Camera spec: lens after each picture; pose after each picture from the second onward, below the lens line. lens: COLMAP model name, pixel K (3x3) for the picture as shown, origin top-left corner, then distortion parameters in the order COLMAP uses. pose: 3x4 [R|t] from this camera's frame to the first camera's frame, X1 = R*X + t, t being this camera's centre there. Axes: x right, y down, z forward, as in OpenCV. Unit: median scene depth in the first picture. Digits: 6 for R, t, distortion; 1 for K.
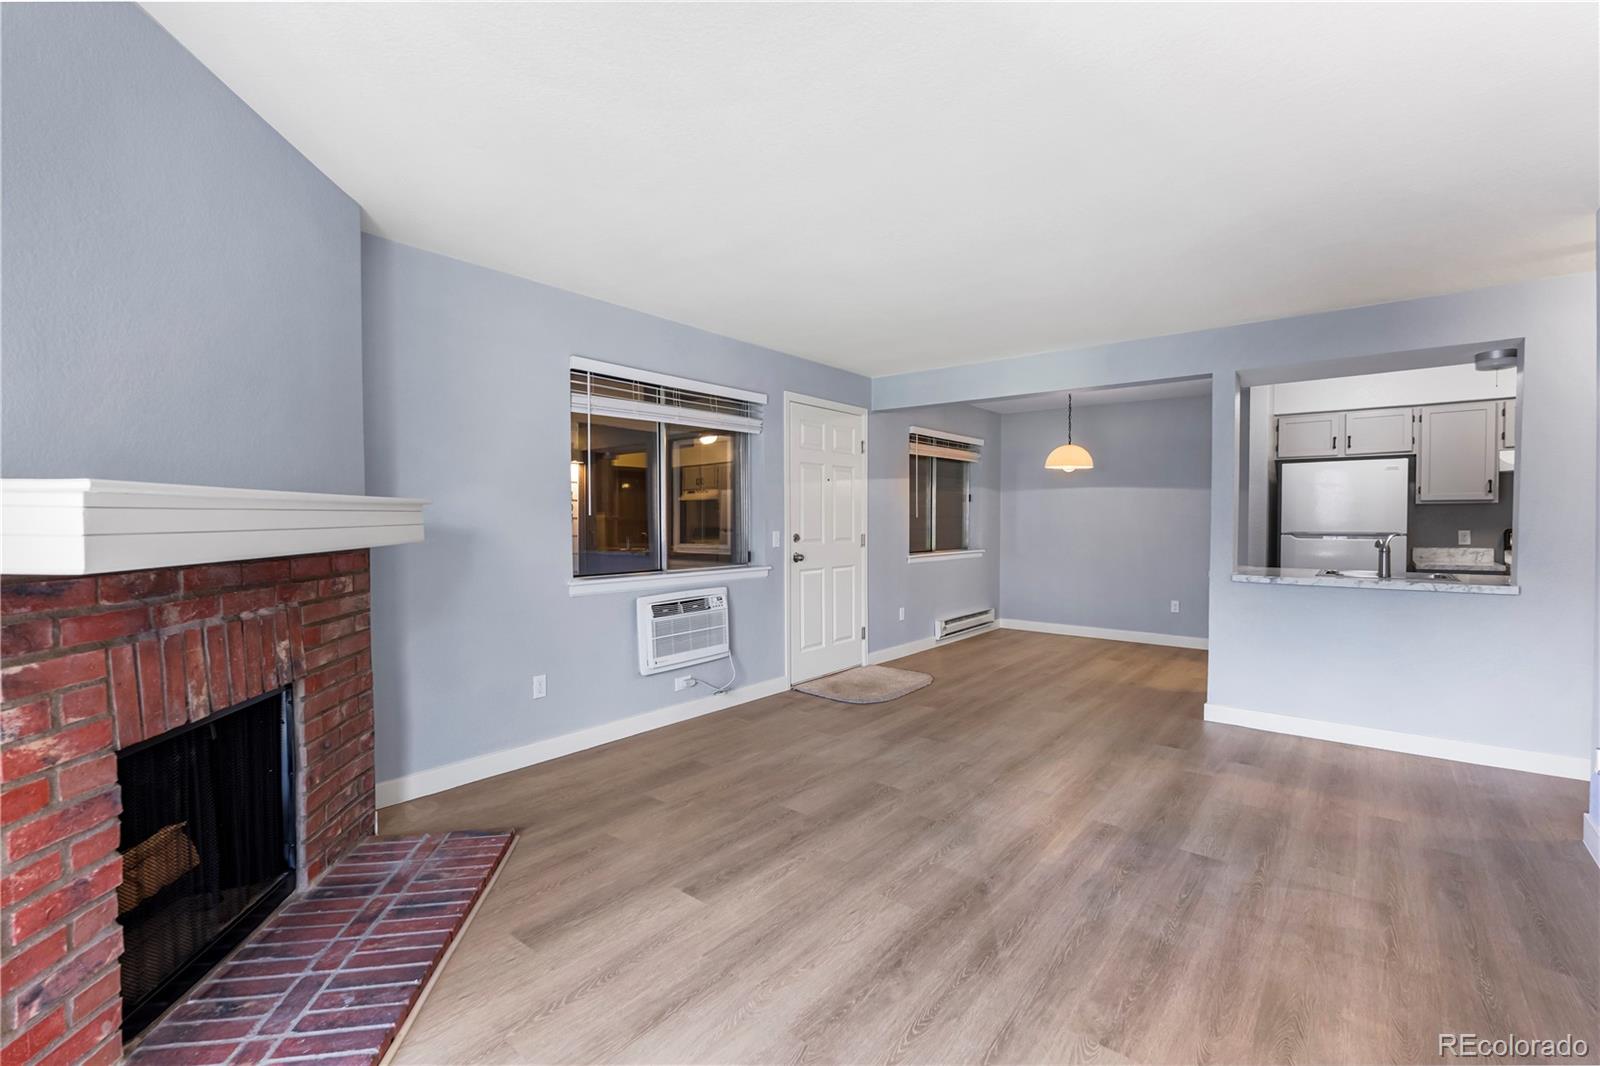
lens RADIAL K [[701.5, 0, 799.7], [0, 701.5, 534.5], [0, 0, 1]] dist [-0.002606, 0.000418]
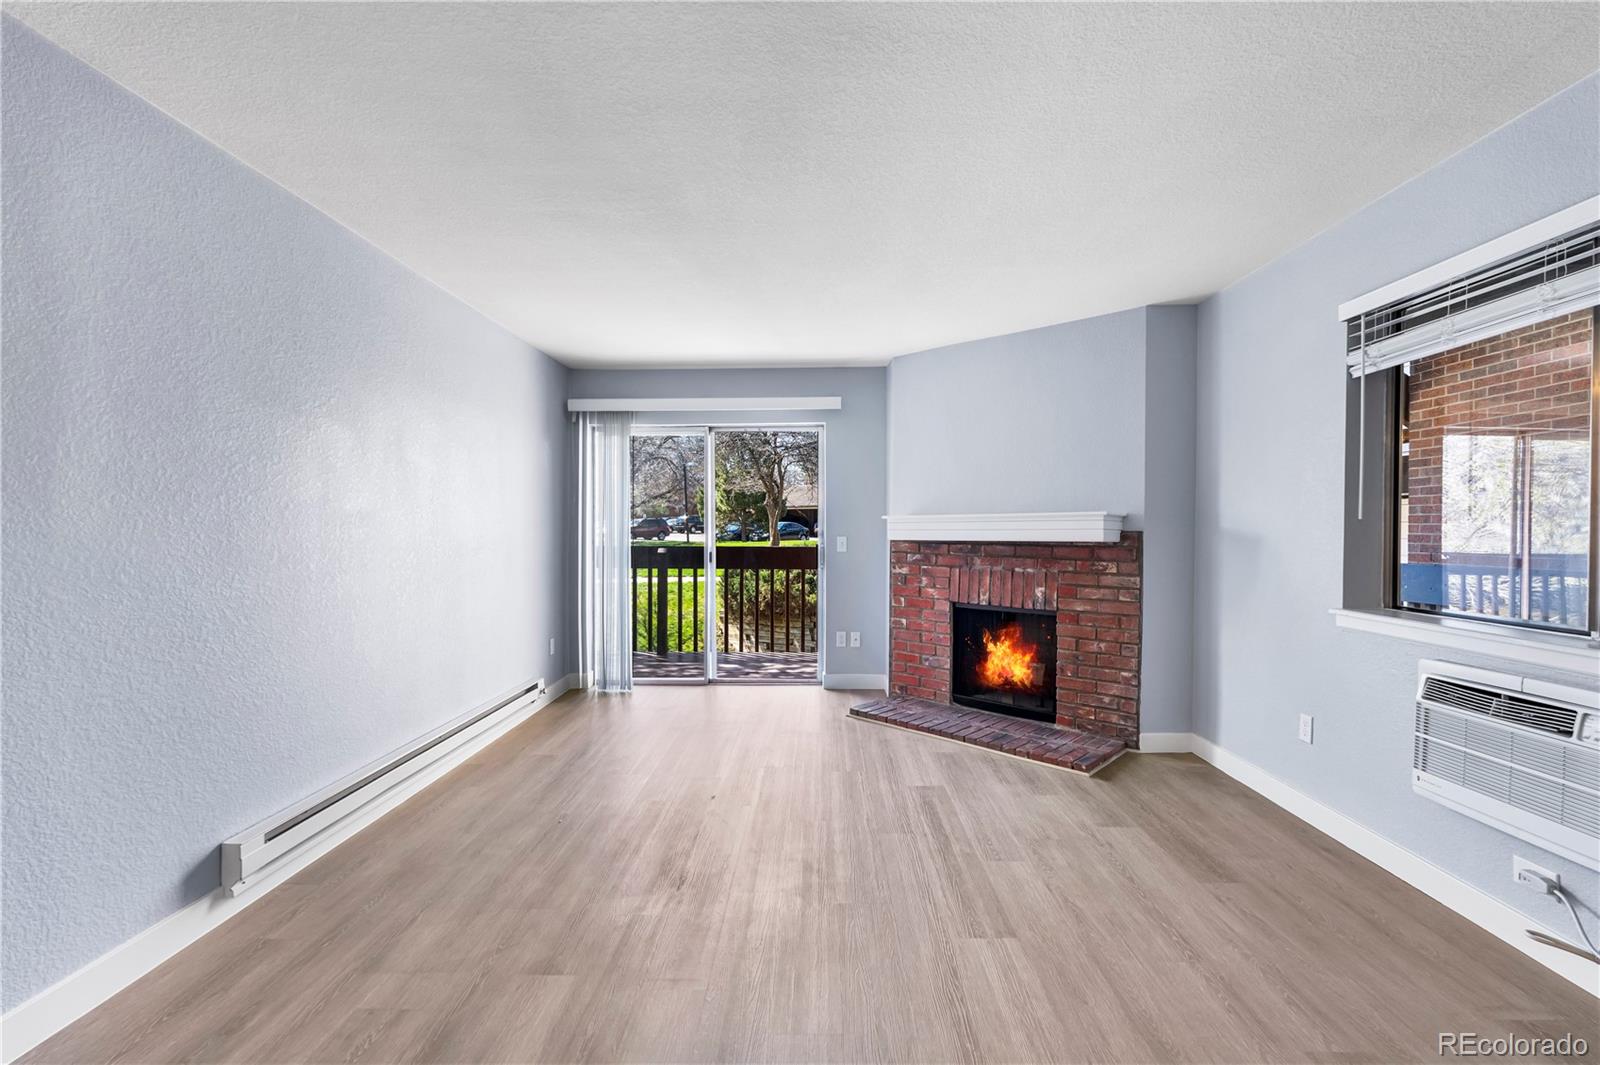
lens RADIAL K [[701.5, 0, 799.7], [0, 701.5, 534.0], [0, 0, 1]] dist [-0.002606, 0.000418]
pose [[-0.790847, 0.004952, -0.611994, 0.448988], [-0.013995, 0.999559, 0.026174, -0.017913], [0.611854, 0.029265, -0.790429, 0.956631]]
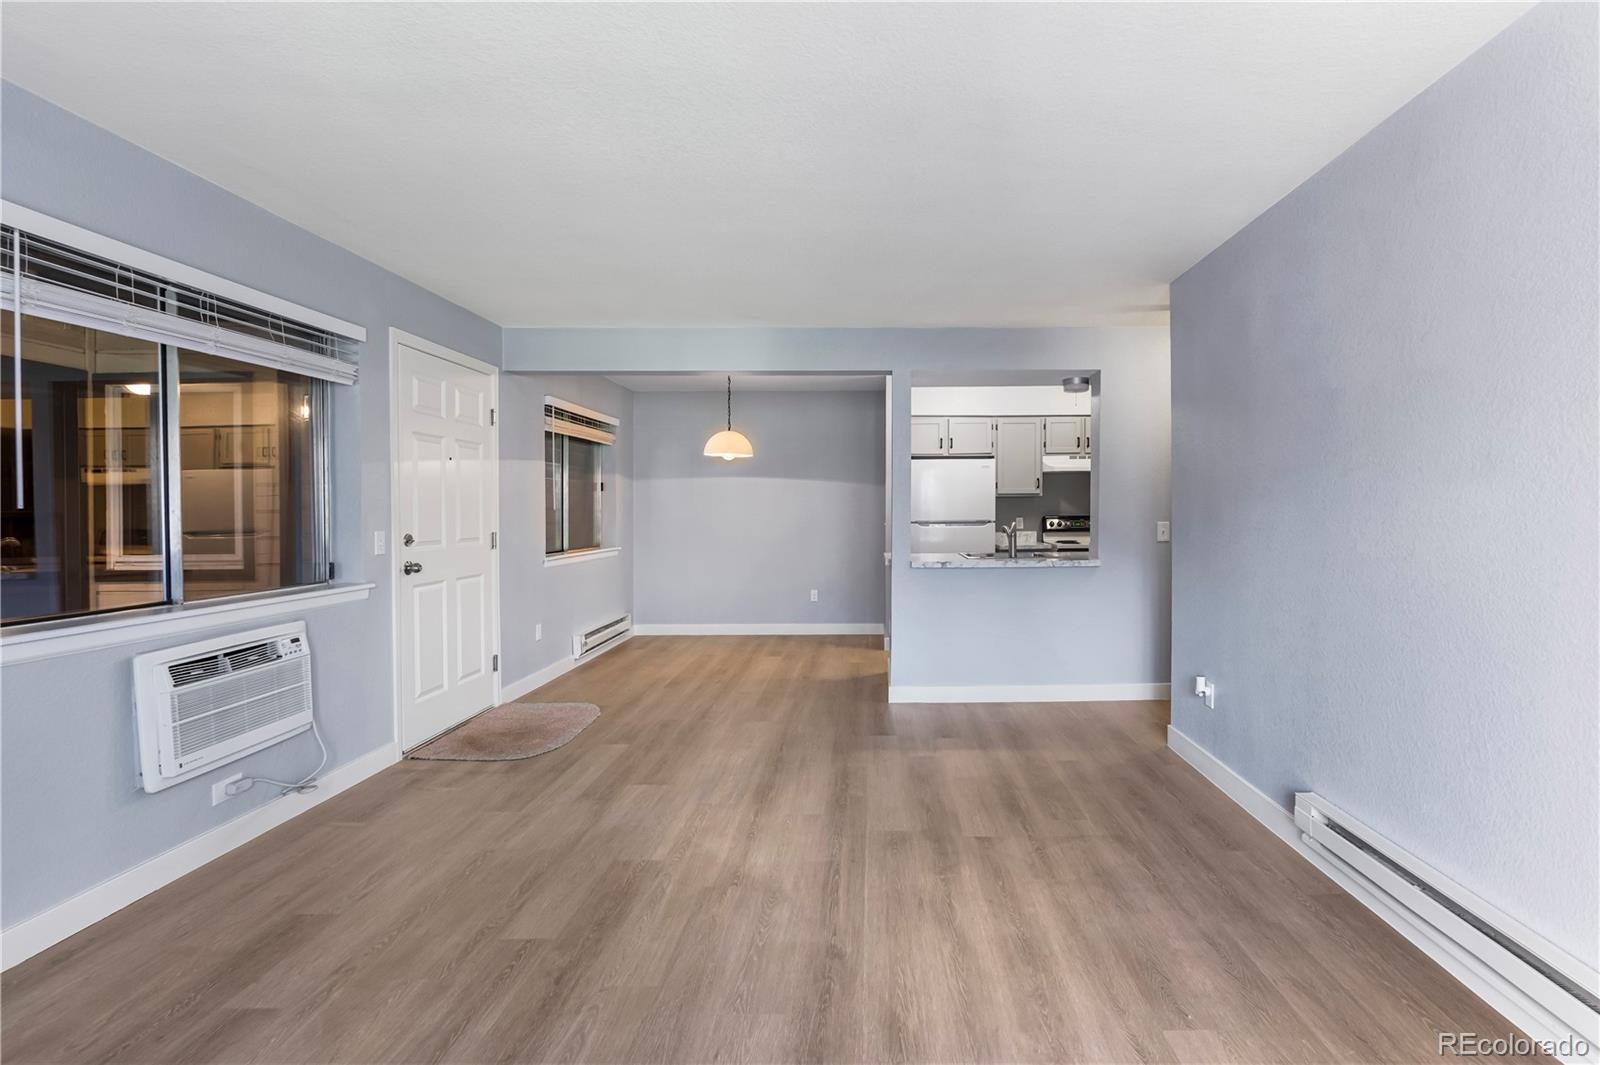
lens RADIAL K [[752.2, 0, 882.8], [0, 752.2, 517.0], [0, 0, 1]] dist [-0.001465, -0.000263]
pose [[0.765570, -0.011590, 0.643248, -0.133304], [0.020872, 0.999759, -0.006827, -0.003033], [-0.643014, 0.018653, 0.765627, 0.133923]]
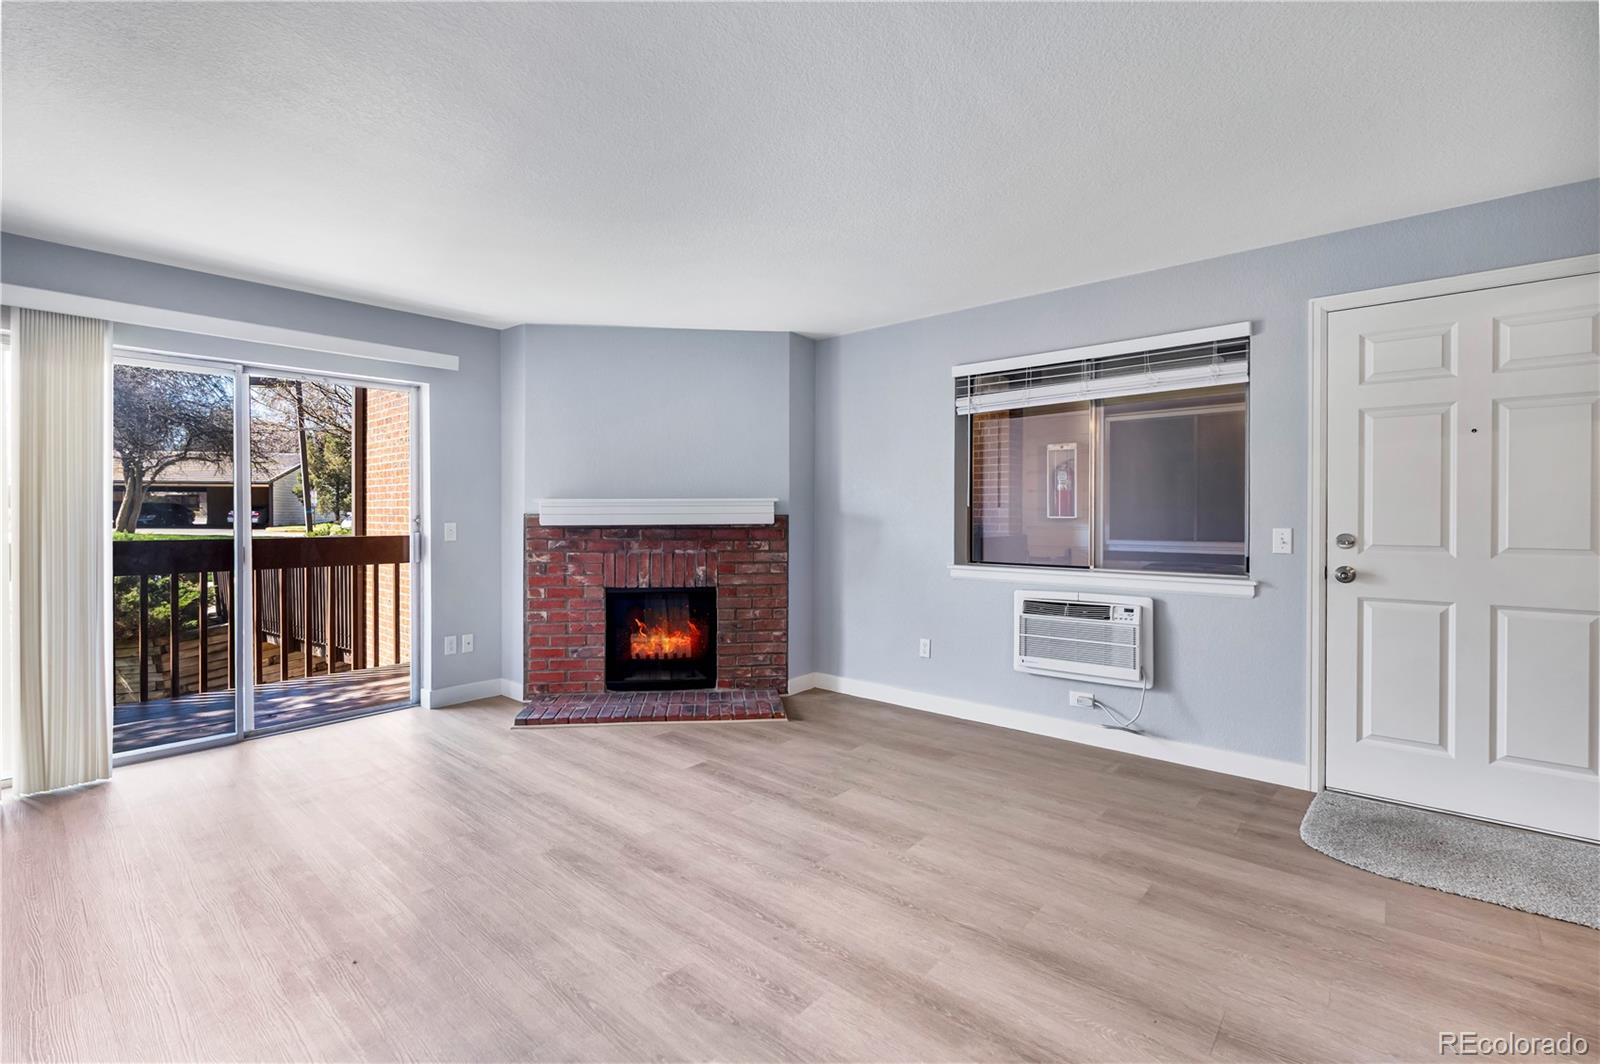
lens RADIAL K [[706.1, 0, 796.7], [0, 706.1, 516.8], [0, 0, 1]] dist [-0.002762, -0.000170]
pose [[-0.030067, 0.005176, -0.999534, 0.638370], [-0.021806, 0.999745, 0.005833, -0.009088], [0.999310, 0.021971, -0.029947, 0.605609]]
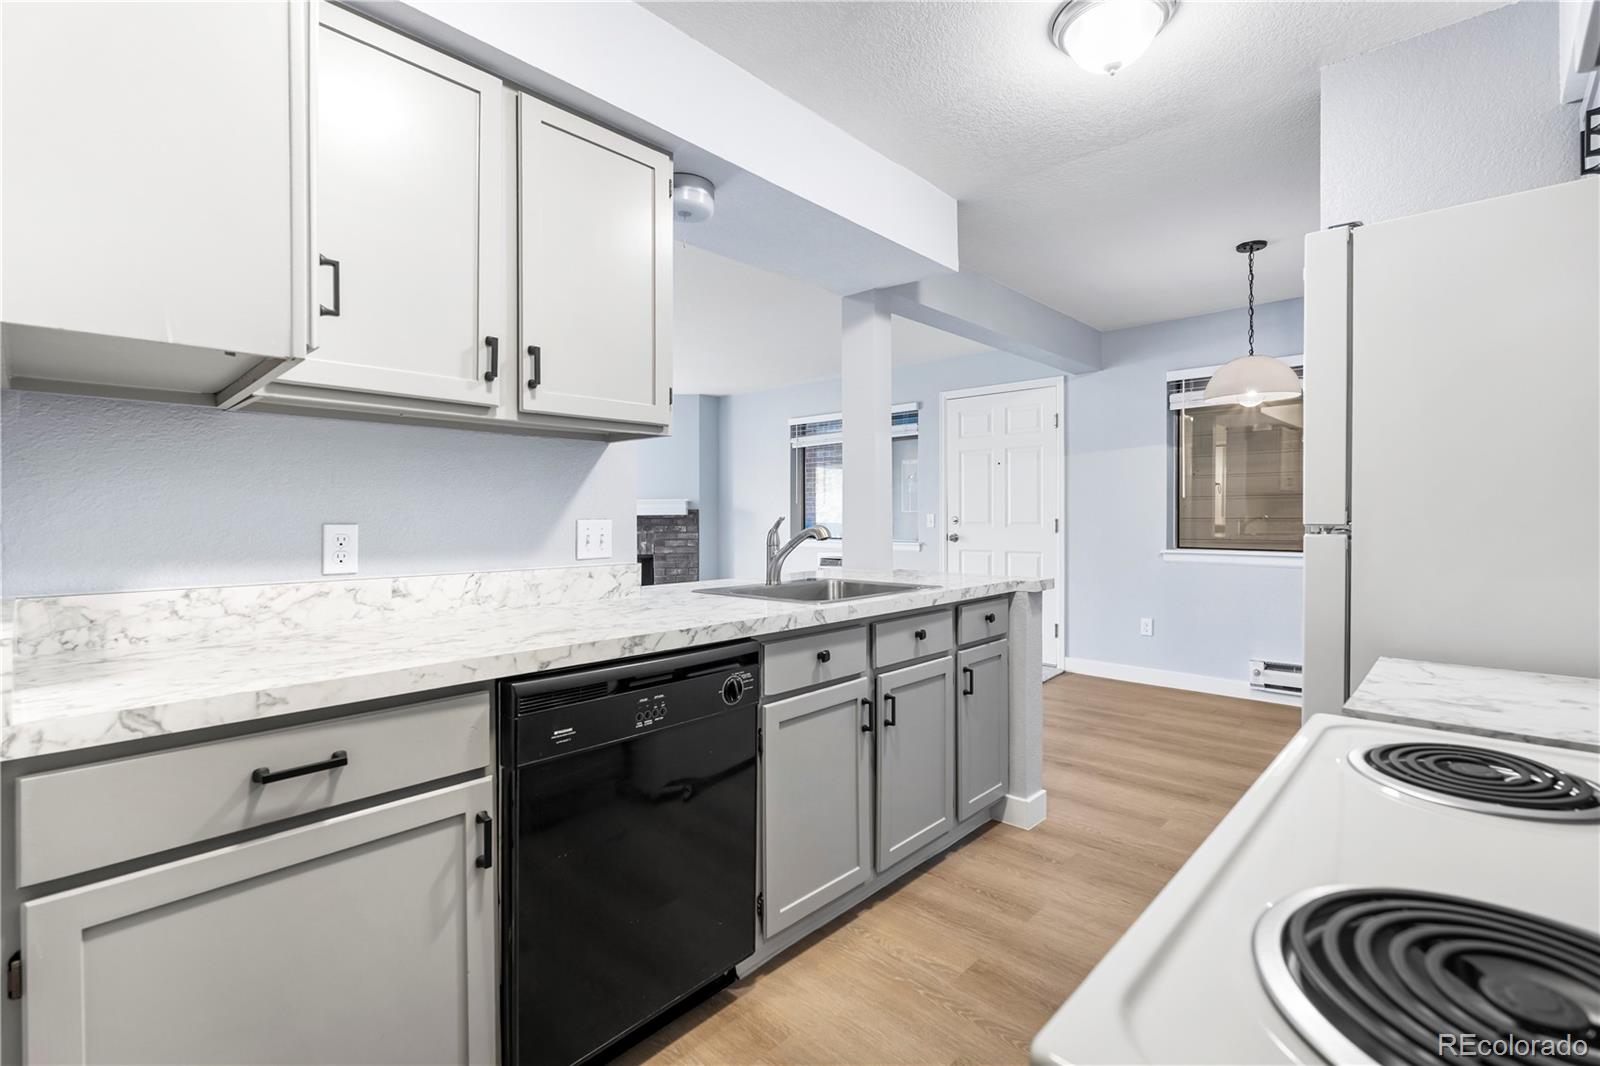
lens RADIAL K [[714.8, 0, 805.8], [0, 714.8, 515.0], [0, 0, 1]] dist [-0.004019, -0.000075]
pose [[-0.059394, 0.001895, -0.998233, 1.223881], [-0.018068, 0.999832, 0.002973, -0.002357], [0.998071, 0.018213, -0.059350, 0.896458]]
